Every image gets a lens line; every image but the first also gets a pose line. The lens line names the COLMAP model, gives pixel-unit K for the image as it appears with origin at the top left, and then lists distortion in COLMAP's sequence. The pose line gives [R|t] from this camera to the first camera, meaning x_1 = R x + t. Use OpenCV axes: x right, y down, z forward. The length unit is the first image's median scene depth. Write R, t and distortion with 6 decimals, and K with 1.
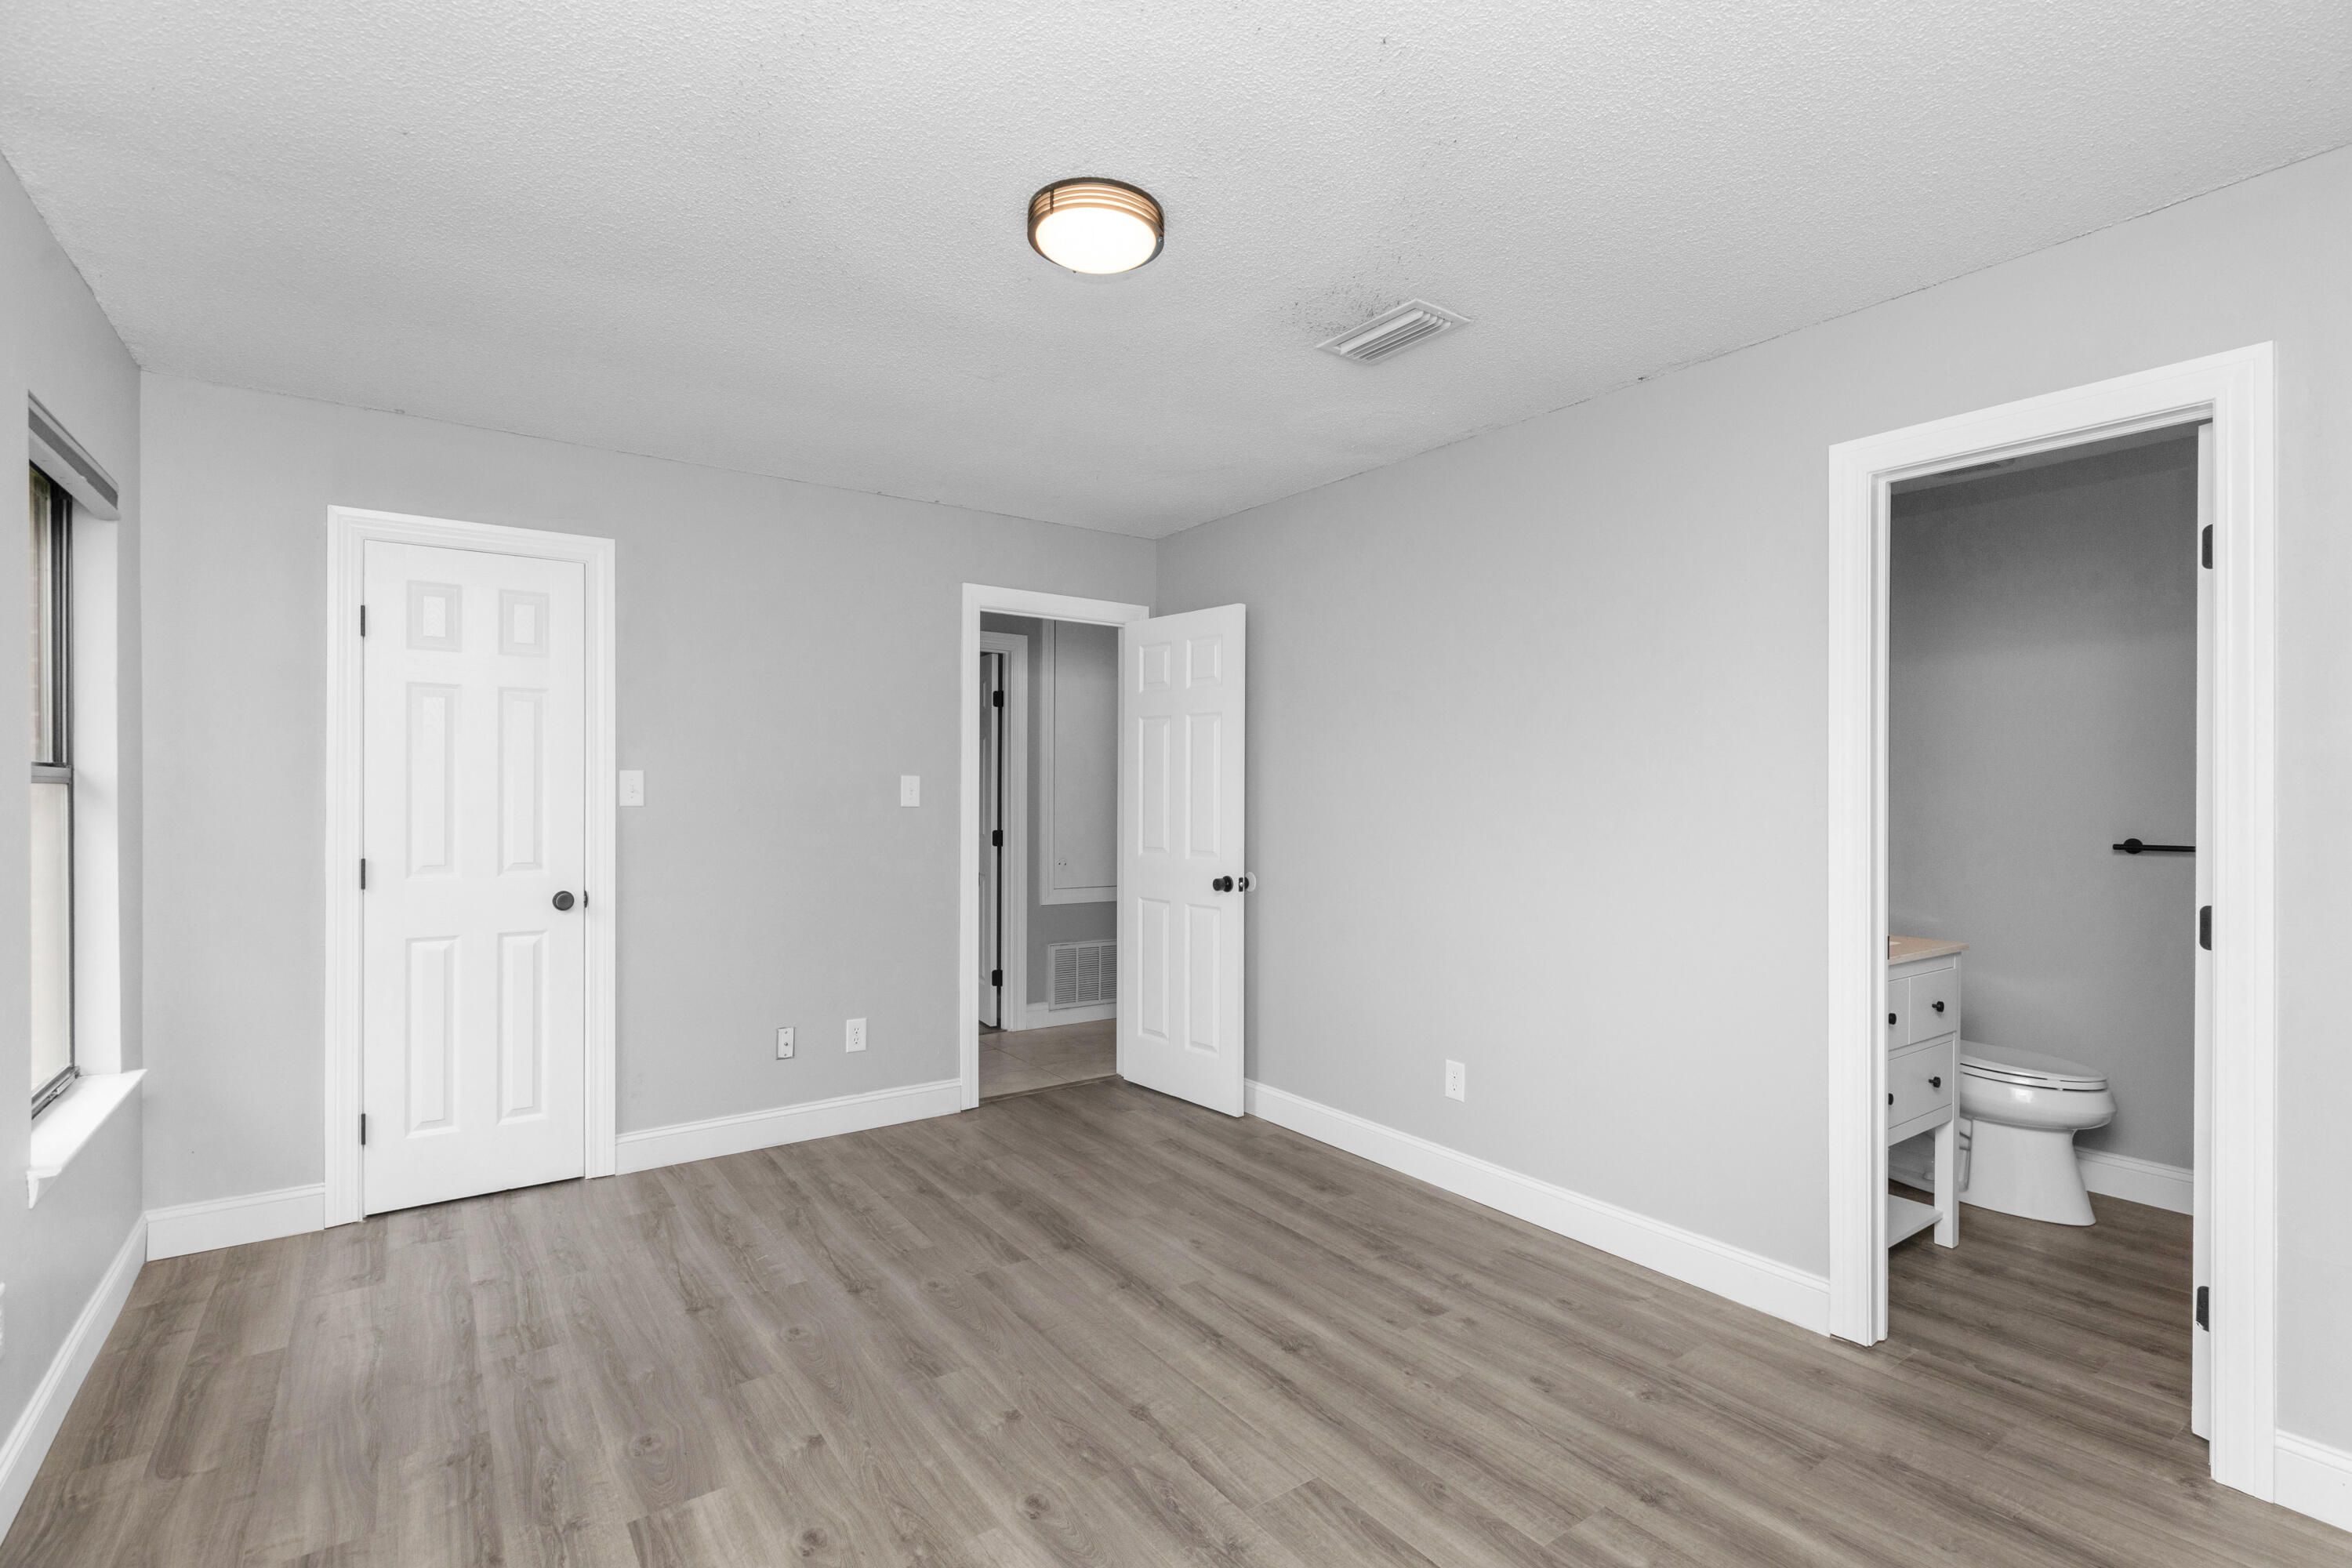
lens RADIAL K [[1132.1, 0, 1185.1], [0, 1132.1, 772.4], [0, 0, 1]] dist [0.013684, -0.001888]
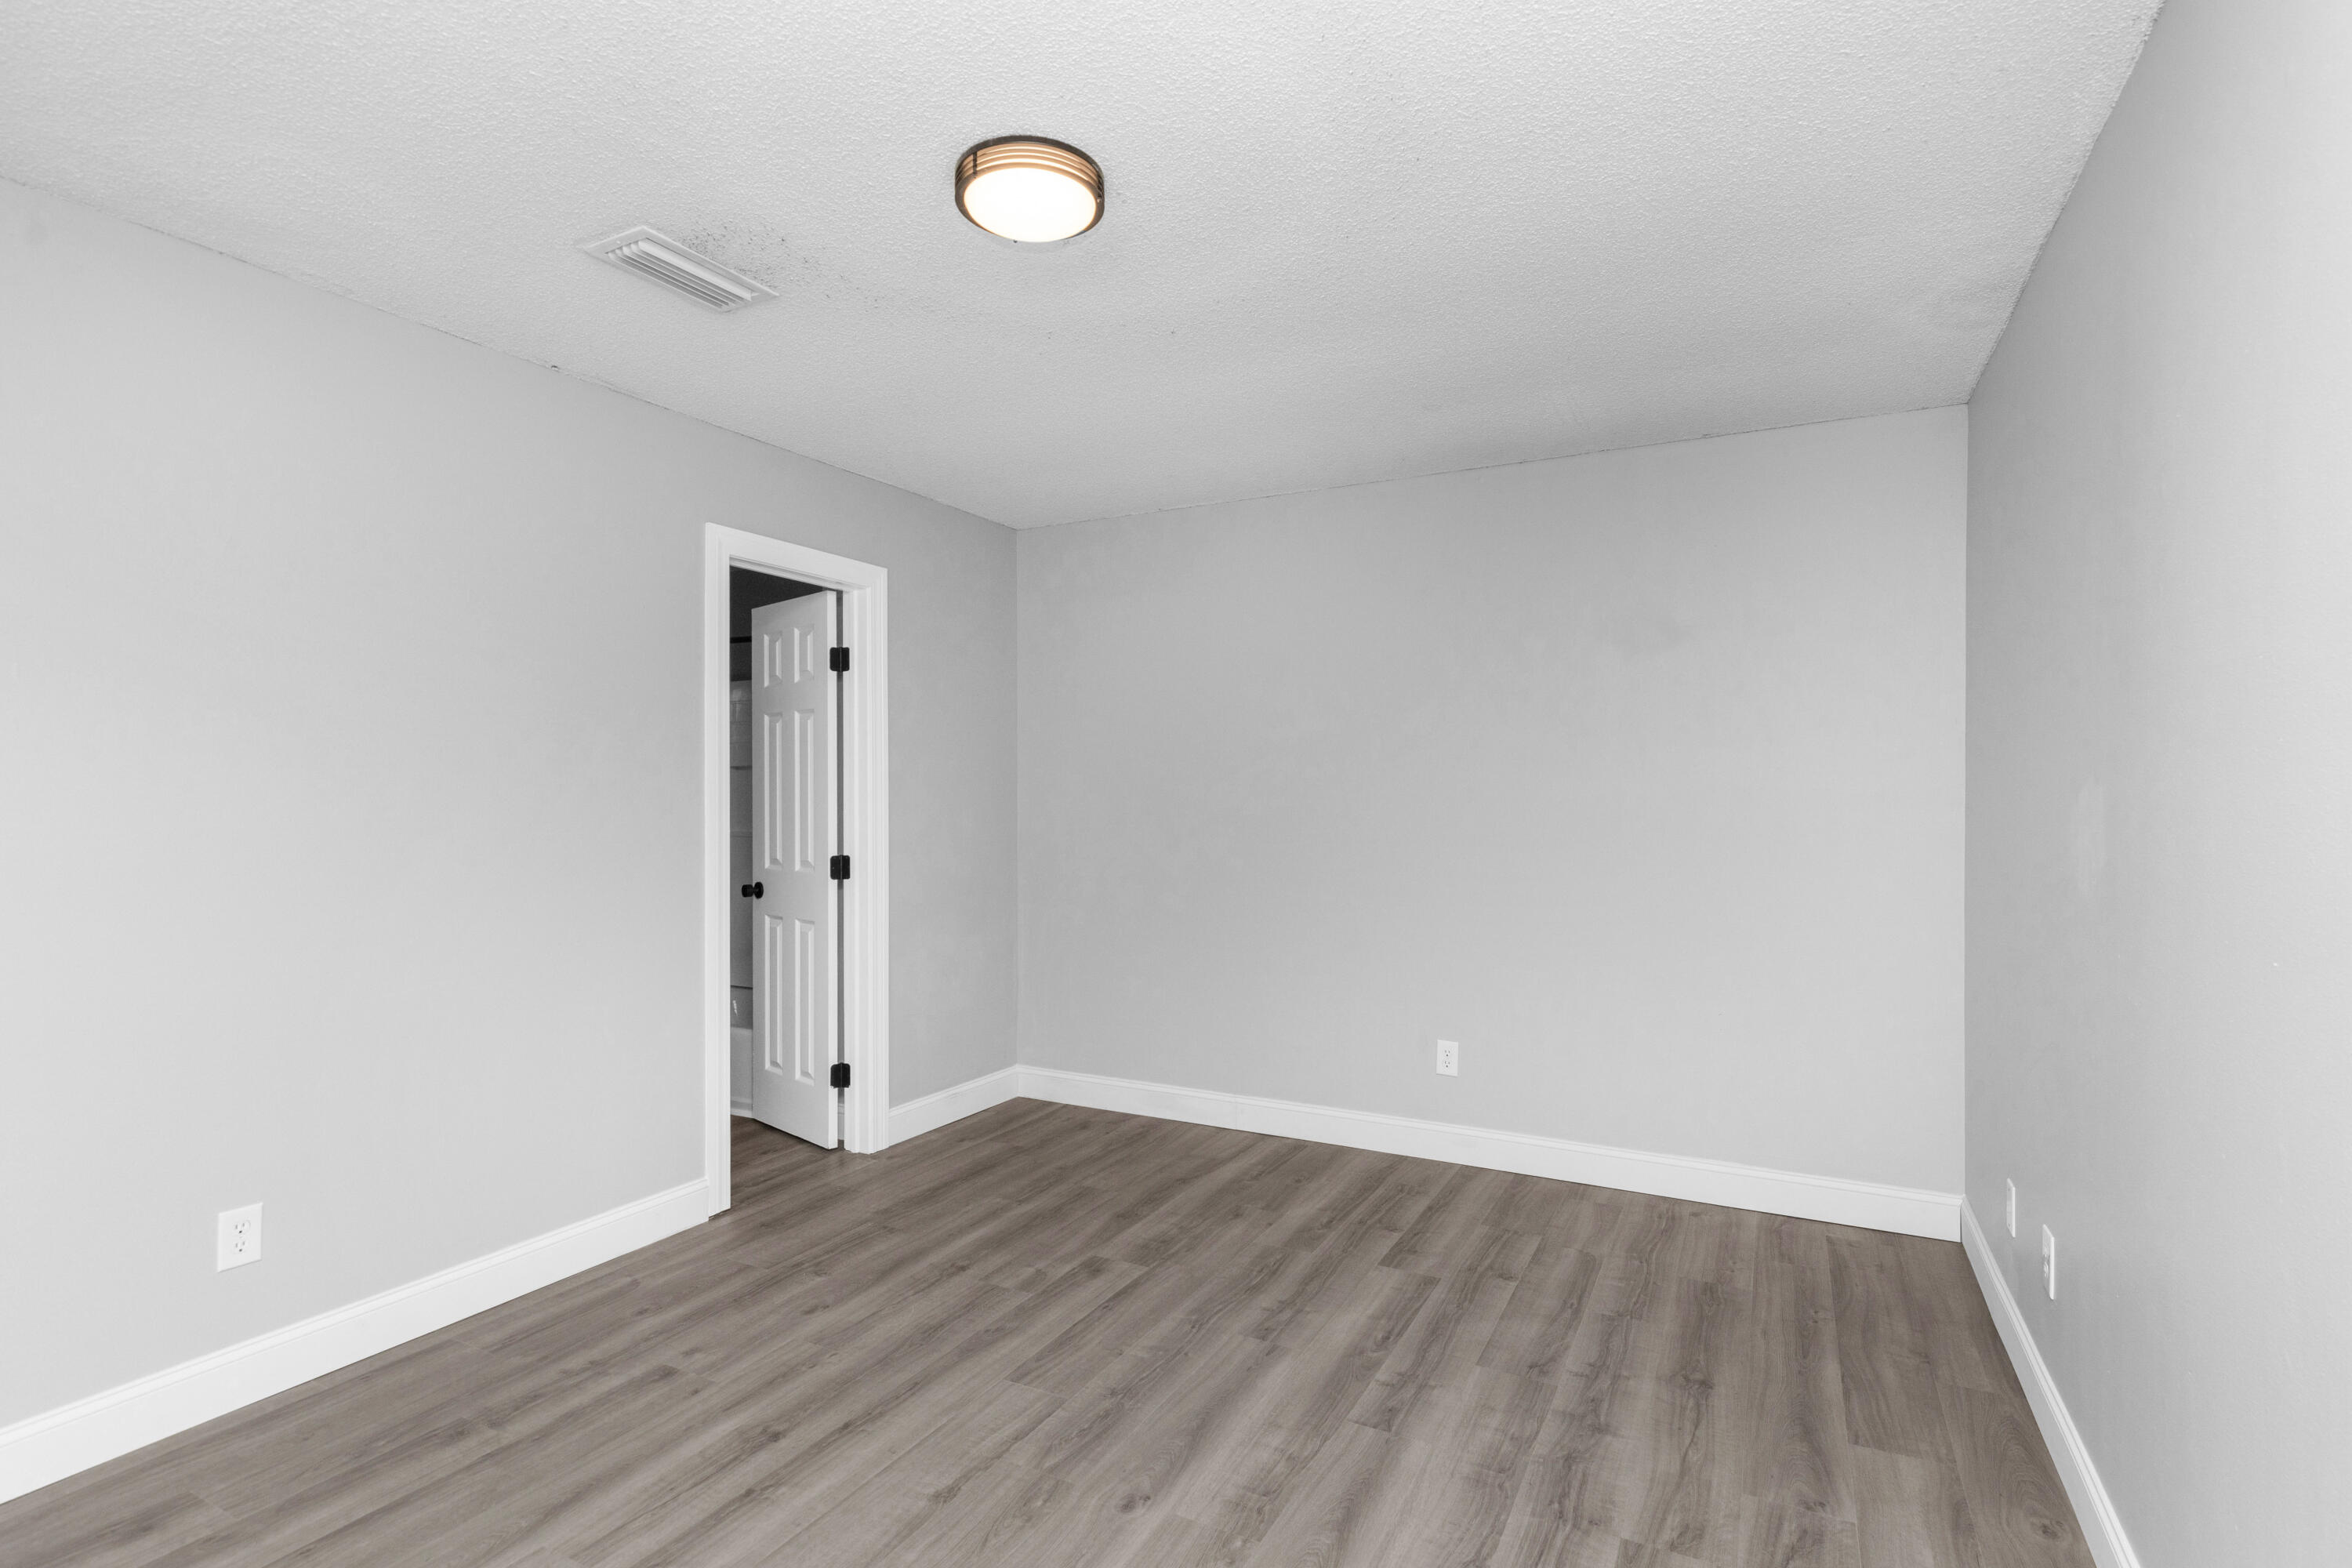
lens RADIAL K [[1132.1, 0, 1183.8], [0, 1132.1, 801.7], [0, 0, 1]] dist [0.013684, -0.001888]
pose [[-0.457760, -0.007833, 0.889042, -0.801762], [-0.014524, 0.999894, 0.001331, 0.013042], [-0.888957, -0.012303, -0.457825, 1.094168]]
